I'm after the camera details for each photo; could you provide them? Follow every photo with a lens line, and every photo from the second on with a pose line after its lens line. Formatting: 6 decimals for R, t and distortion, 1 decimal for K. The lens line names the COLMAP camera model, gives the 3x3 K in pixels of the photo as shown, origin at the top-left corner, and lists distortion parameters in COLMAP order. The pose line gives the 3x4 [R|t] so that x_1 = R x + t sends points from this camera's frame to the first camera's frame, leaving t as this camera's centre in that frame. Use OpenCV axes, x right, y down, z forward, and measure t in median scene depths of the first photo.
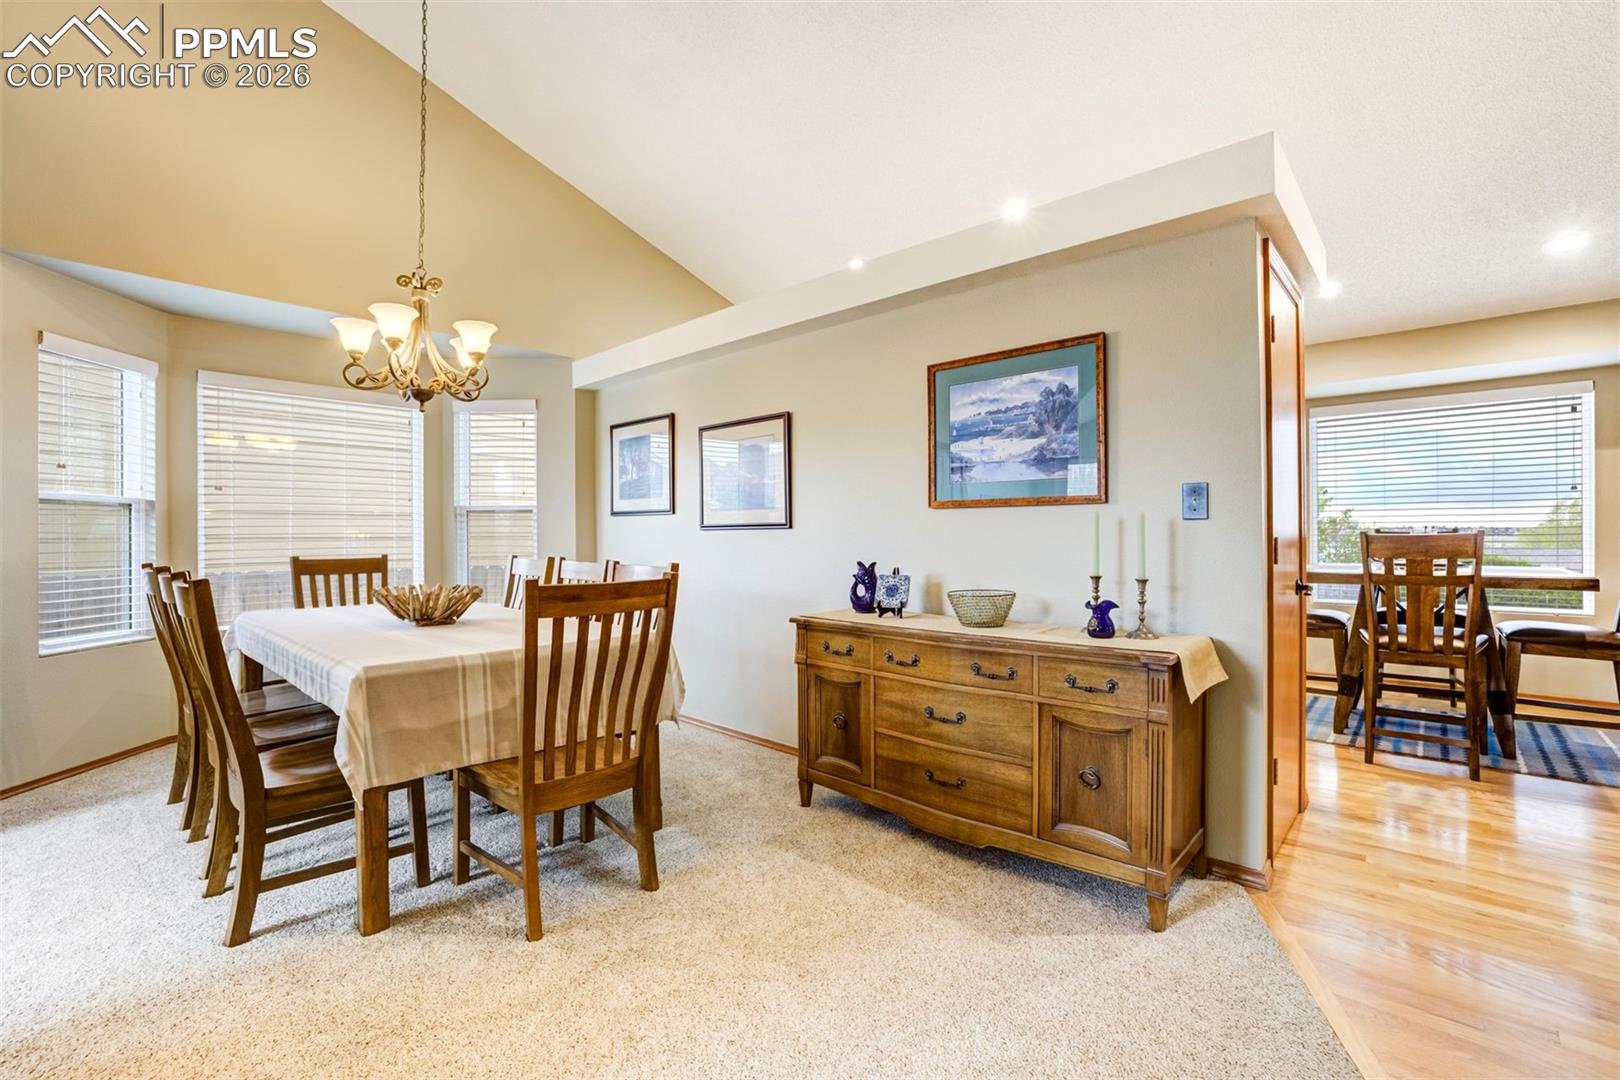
lens RADIAL K [[693.4, 0, 813.9], [0, 693.4, 537.9], [0, 0, 1]] dist [-0.043479, 0.015901]
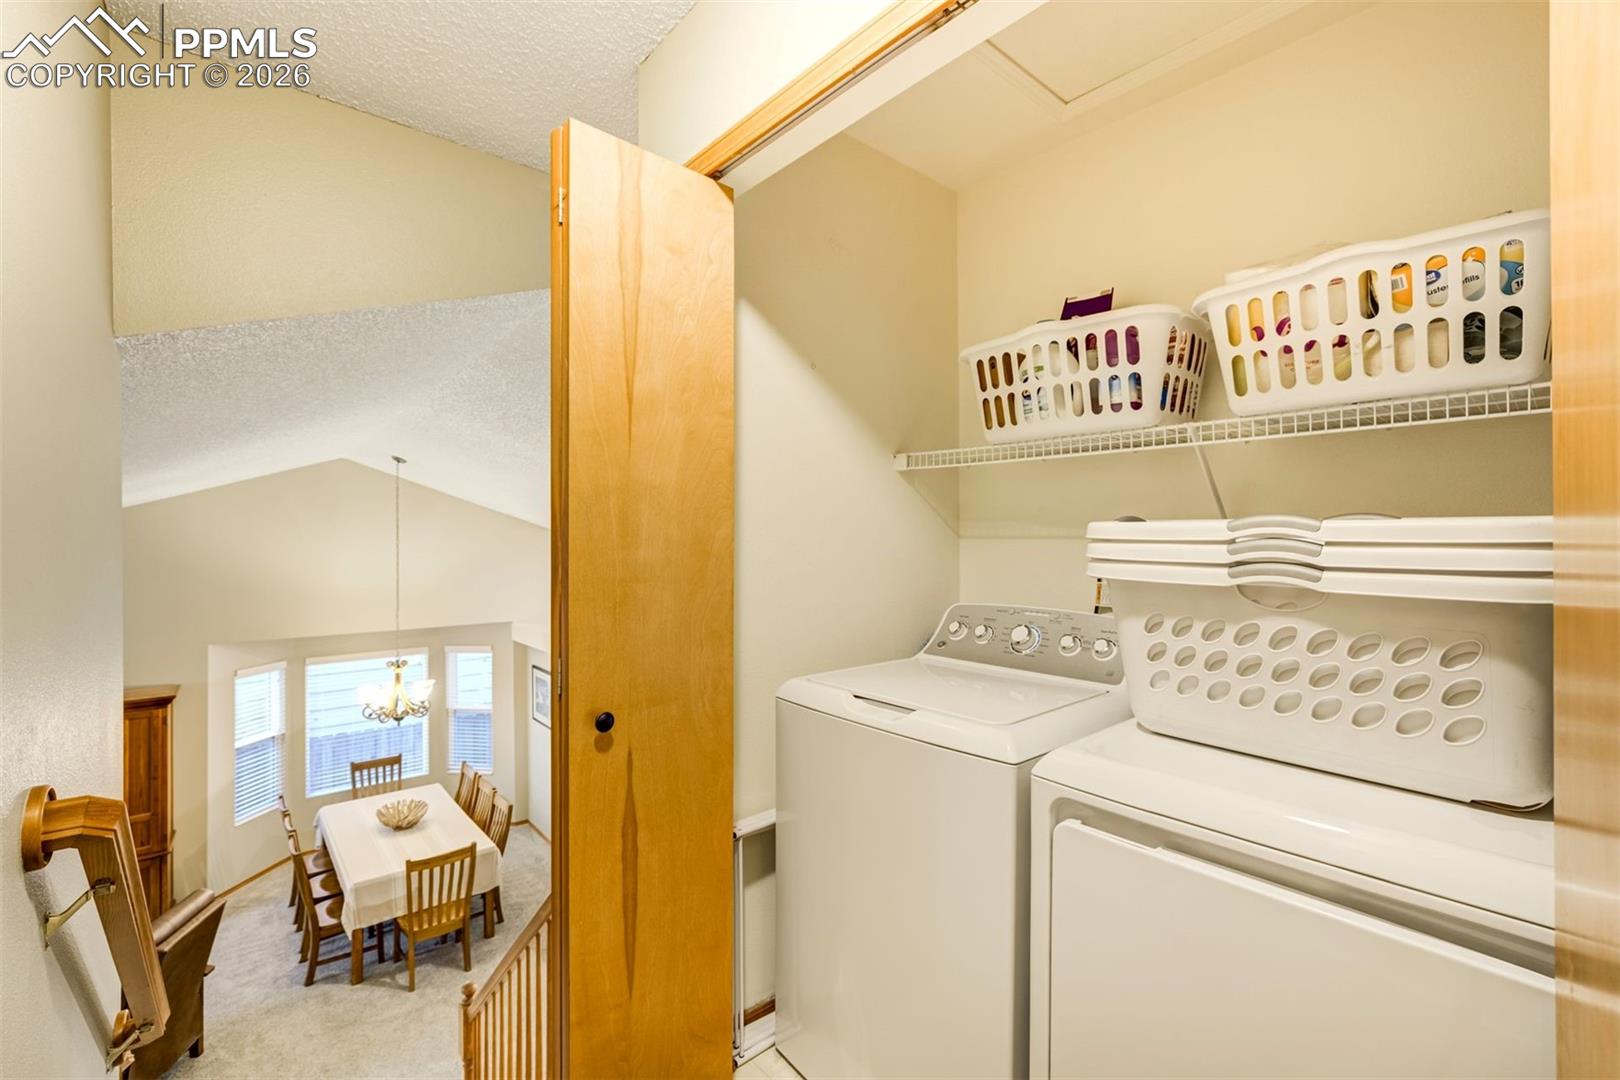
lens RADIAL K [[693.4, 0, 813.9], [0, 693.4, 537.9], [0, 0, 1]] dist [-0.043479, 0.015901]
pose [[0.992856, 0.003727, -0.119264, 0.935615], [-0.004686, 0.999959, -0.007755, -0.747827], [0.119231, 0.008259, 0.992832, -0.928309]]
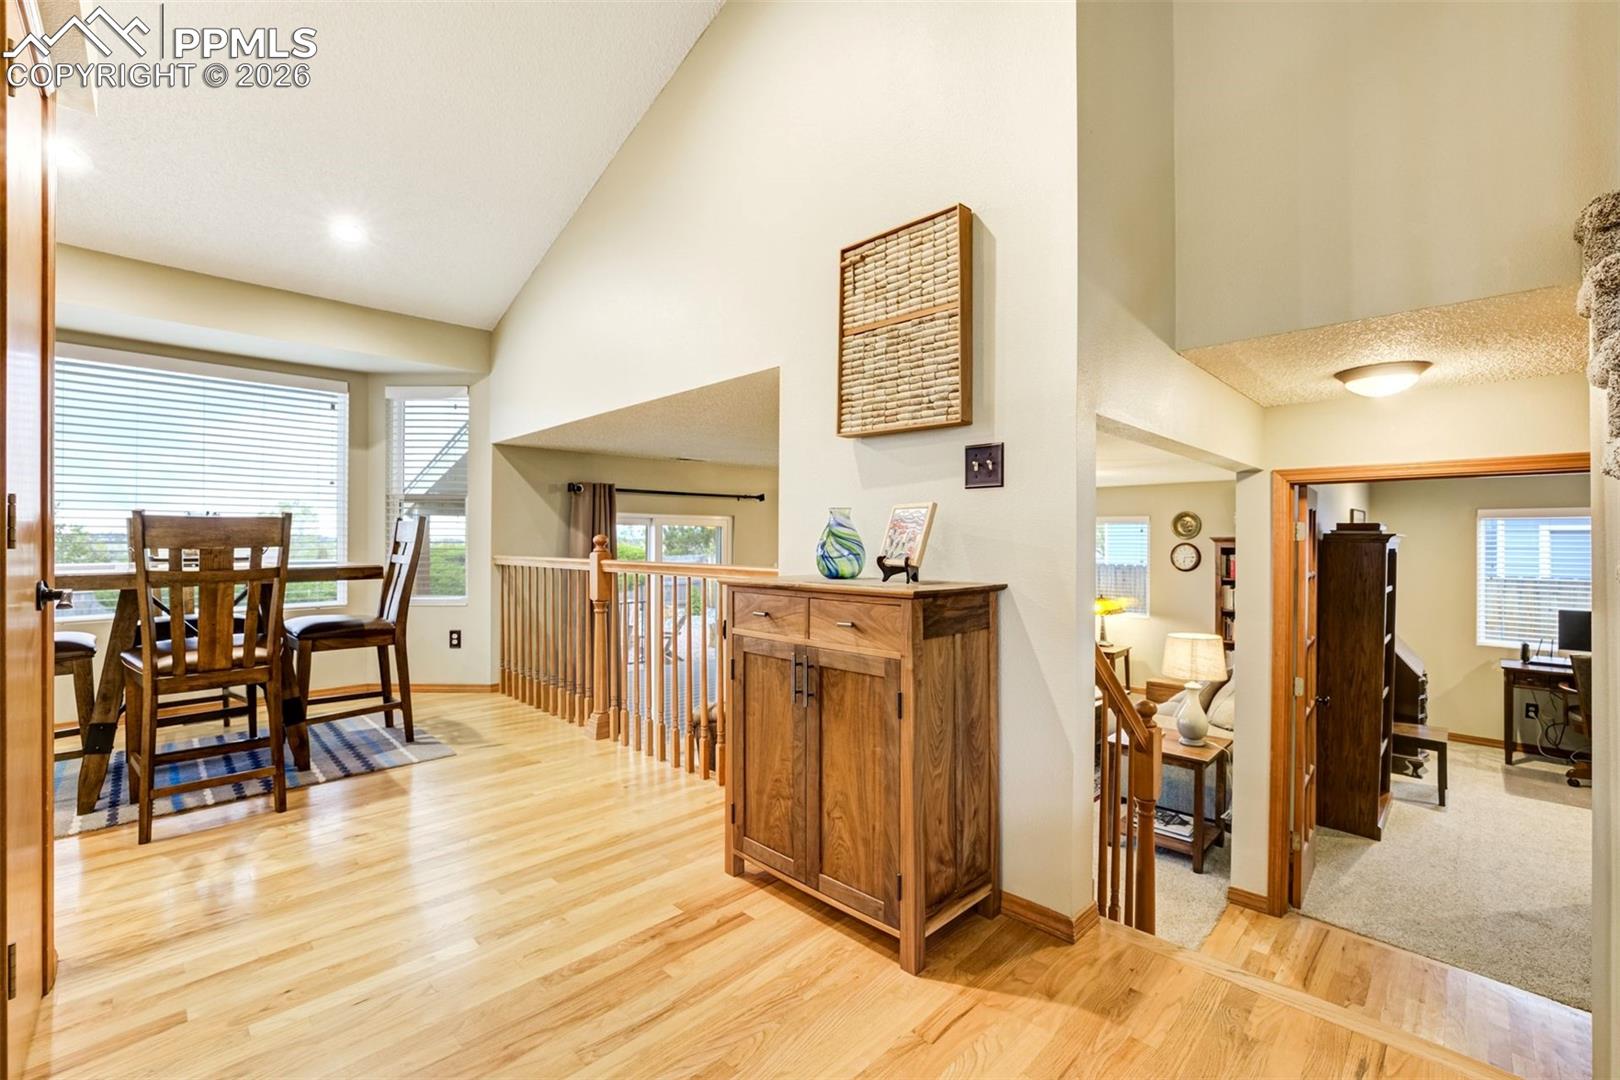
lens RADIAL K [[699.6, 0, 810.0], [0, 699.6, 540.0], [0, 0, 1]] dist [-0.052004, 0.022155]
pose [[0.056163, 0.004908, 0.998410, 0.184853], [0.003782, 0.999980, -0.005128, 0.031603], [-0.998414, 0.004064, 0.056144, 0.326091]]
